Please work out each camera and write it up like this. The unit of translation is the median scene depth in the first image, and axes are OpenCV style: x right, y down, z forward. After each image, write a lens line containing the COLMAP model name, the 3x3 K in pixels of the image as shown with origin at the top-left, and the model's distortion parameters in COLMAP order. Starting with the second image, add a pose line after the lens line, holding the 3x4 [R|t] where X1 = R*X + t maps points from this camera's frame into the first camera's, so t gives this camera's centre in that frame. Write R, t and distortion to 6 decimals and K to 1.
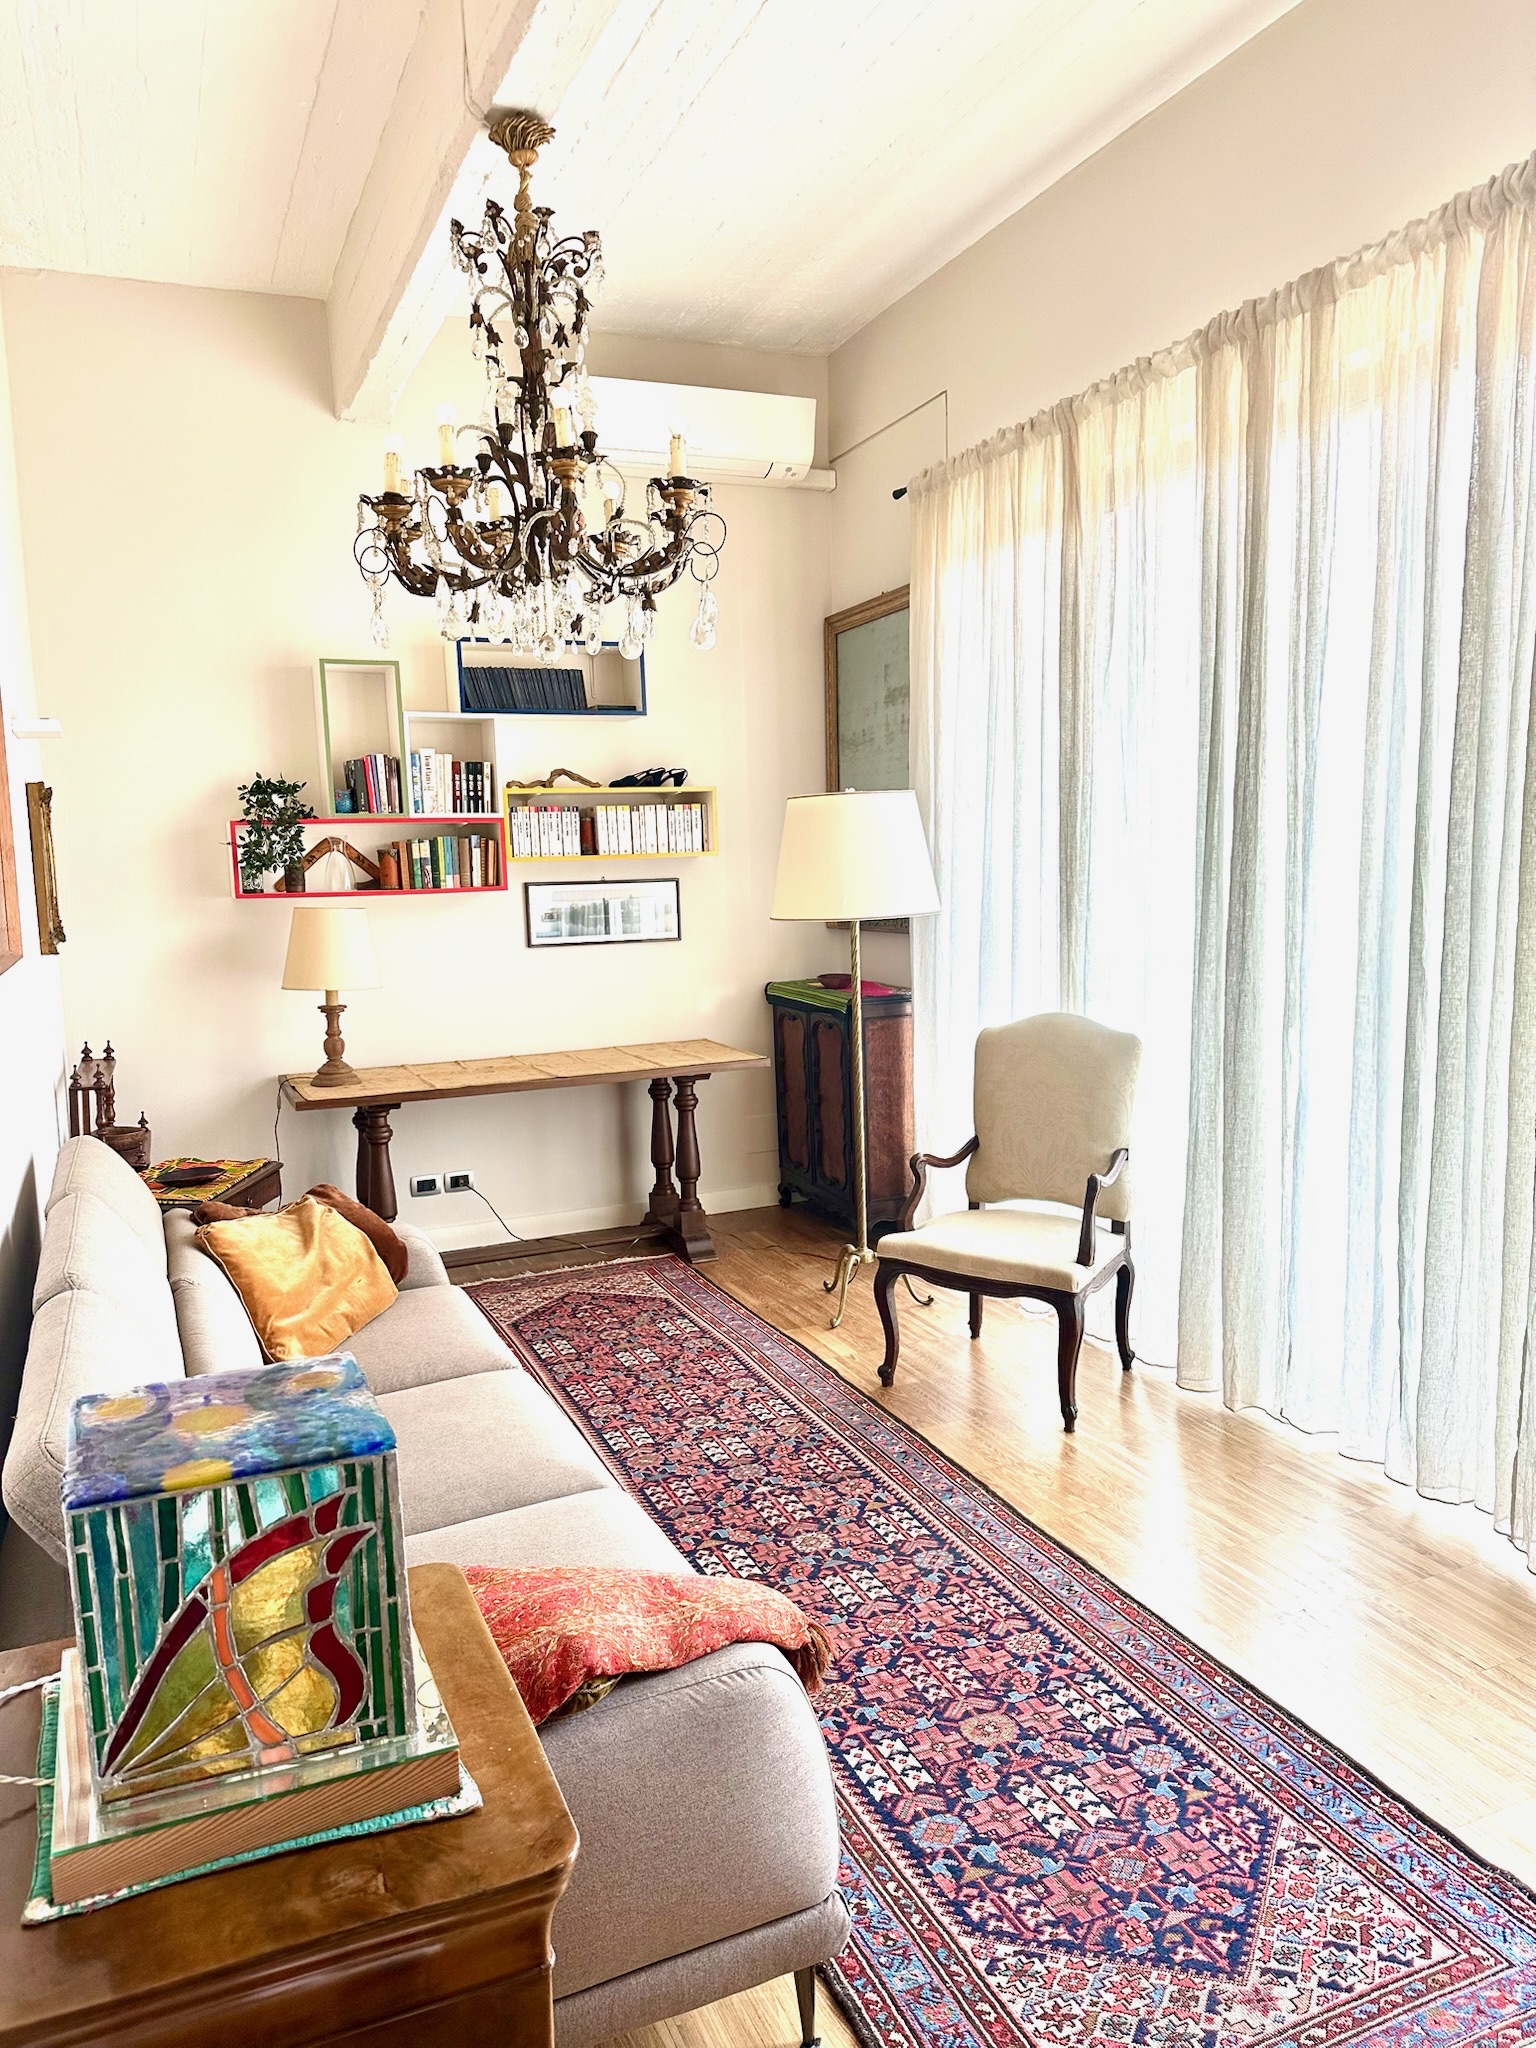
lens RADIAL K [[1425.7, 0, 764.3], [0, 1425.7, 1035.5], [0, 0, 1]] dist [-0.009260, -0.009588]
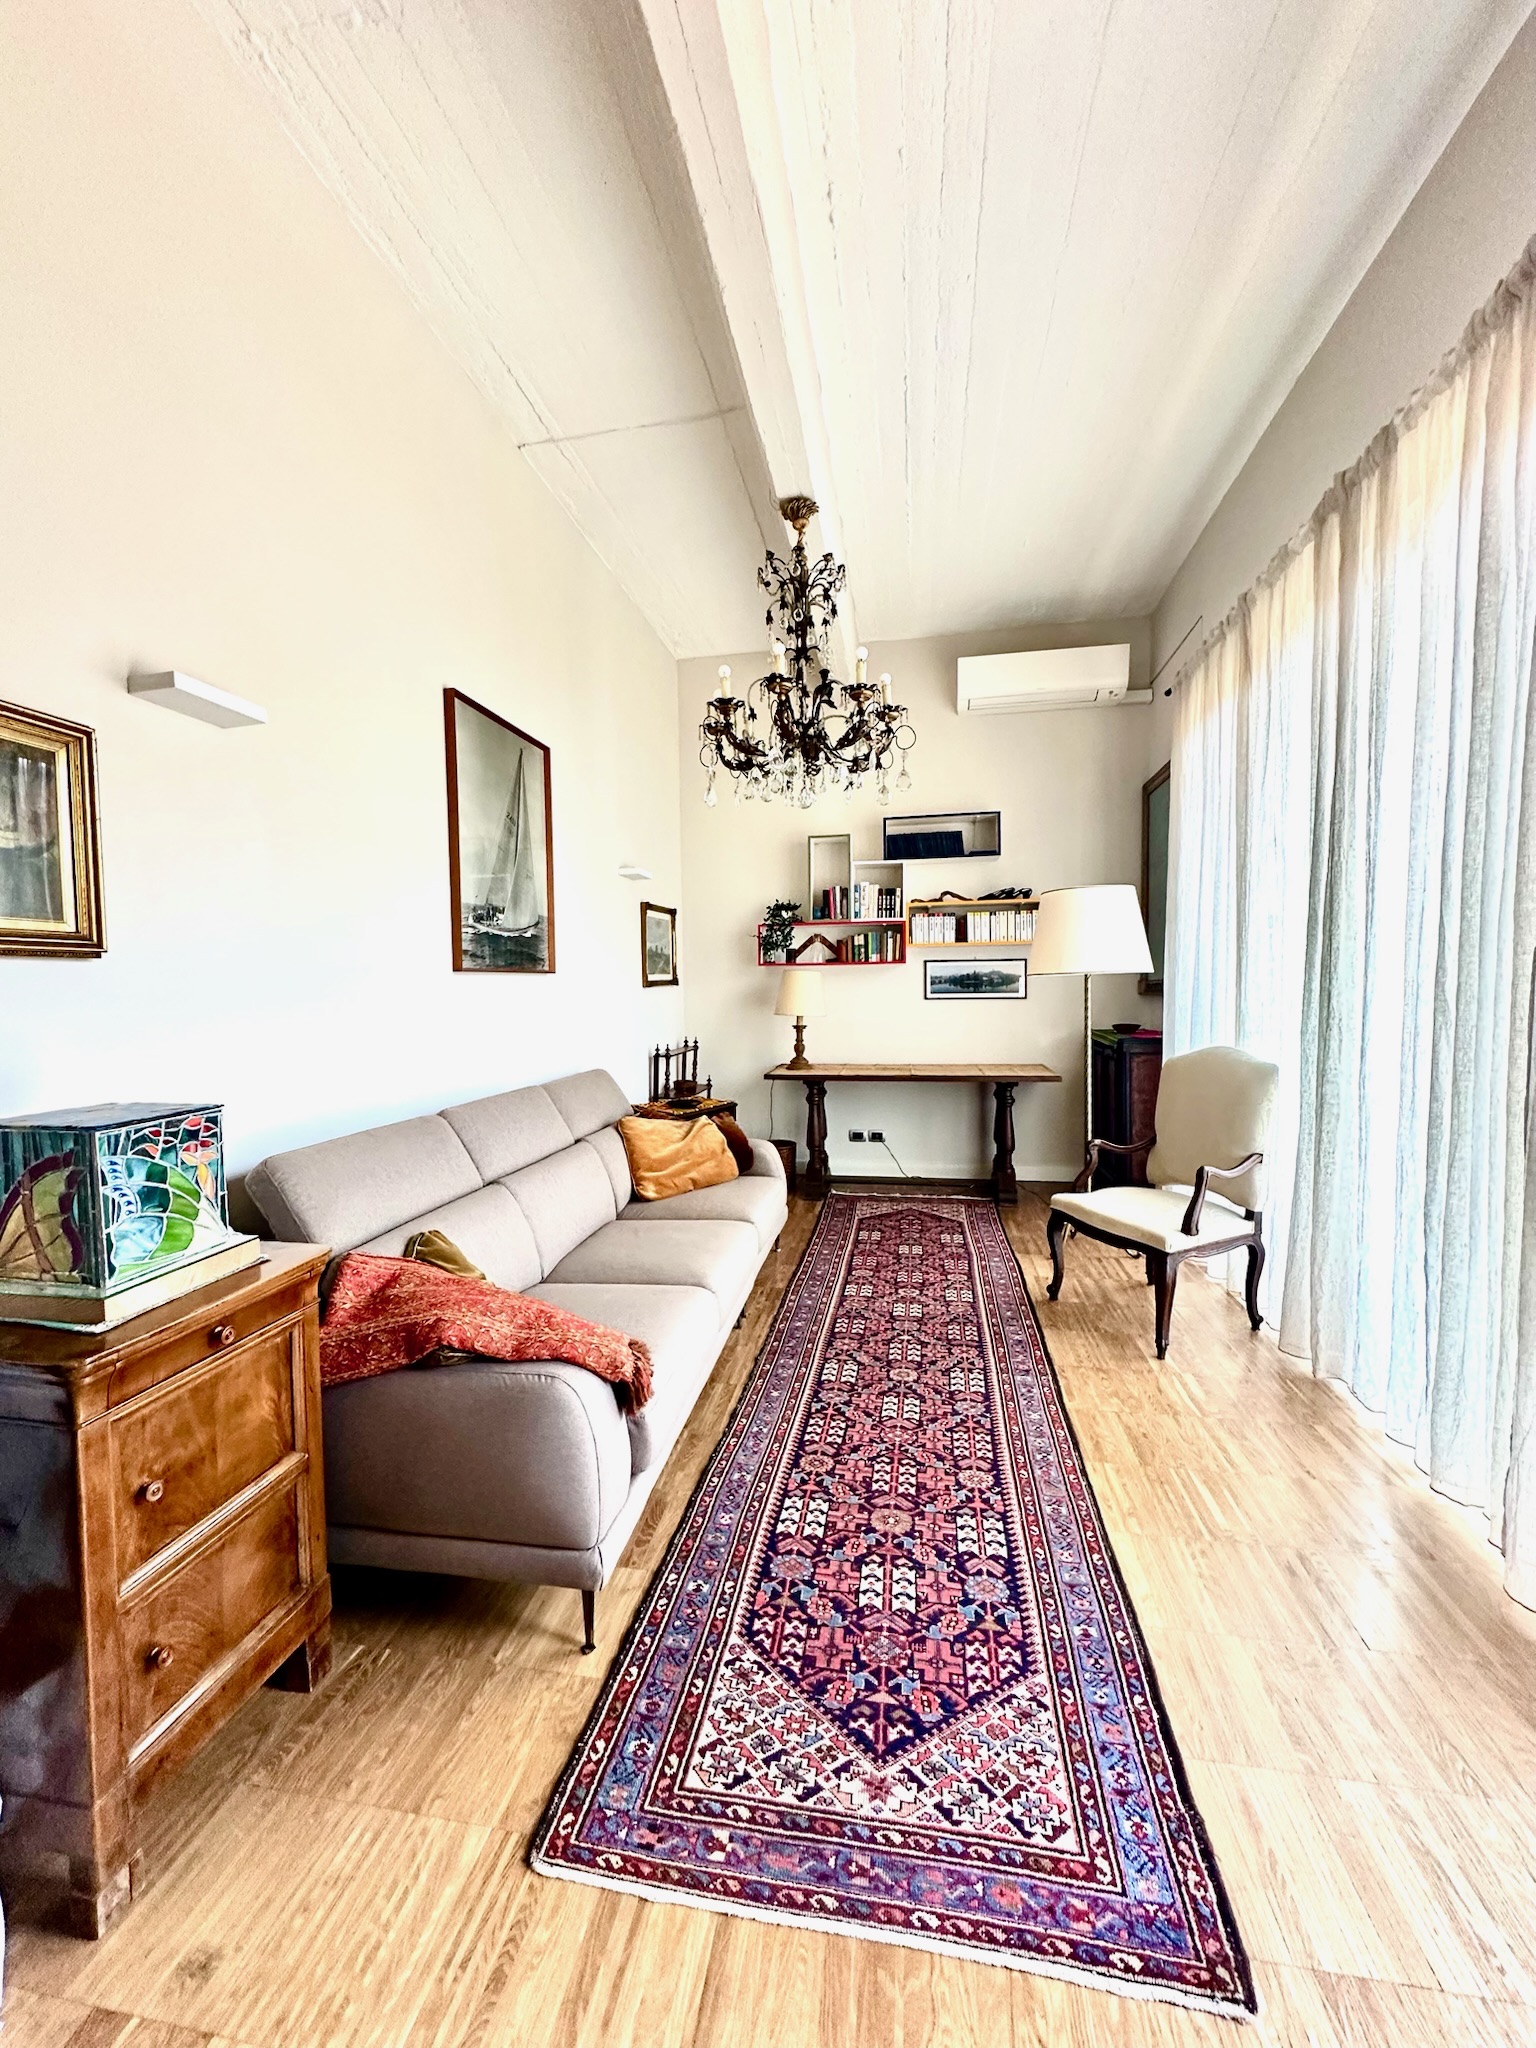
lens RADIAL K [[828.0, 0, 772.0], [0, 828.0, 1008.8], [0, 0, 1]] dist [-0.001353, -0.001363]
pose [[0.836967, 0.033090, -0.546251, 0.382618], [-0.084005, 0.994109, -0.068492, 0.053747], [0.540767, 0.103214, 0.834816, 0.185289]]
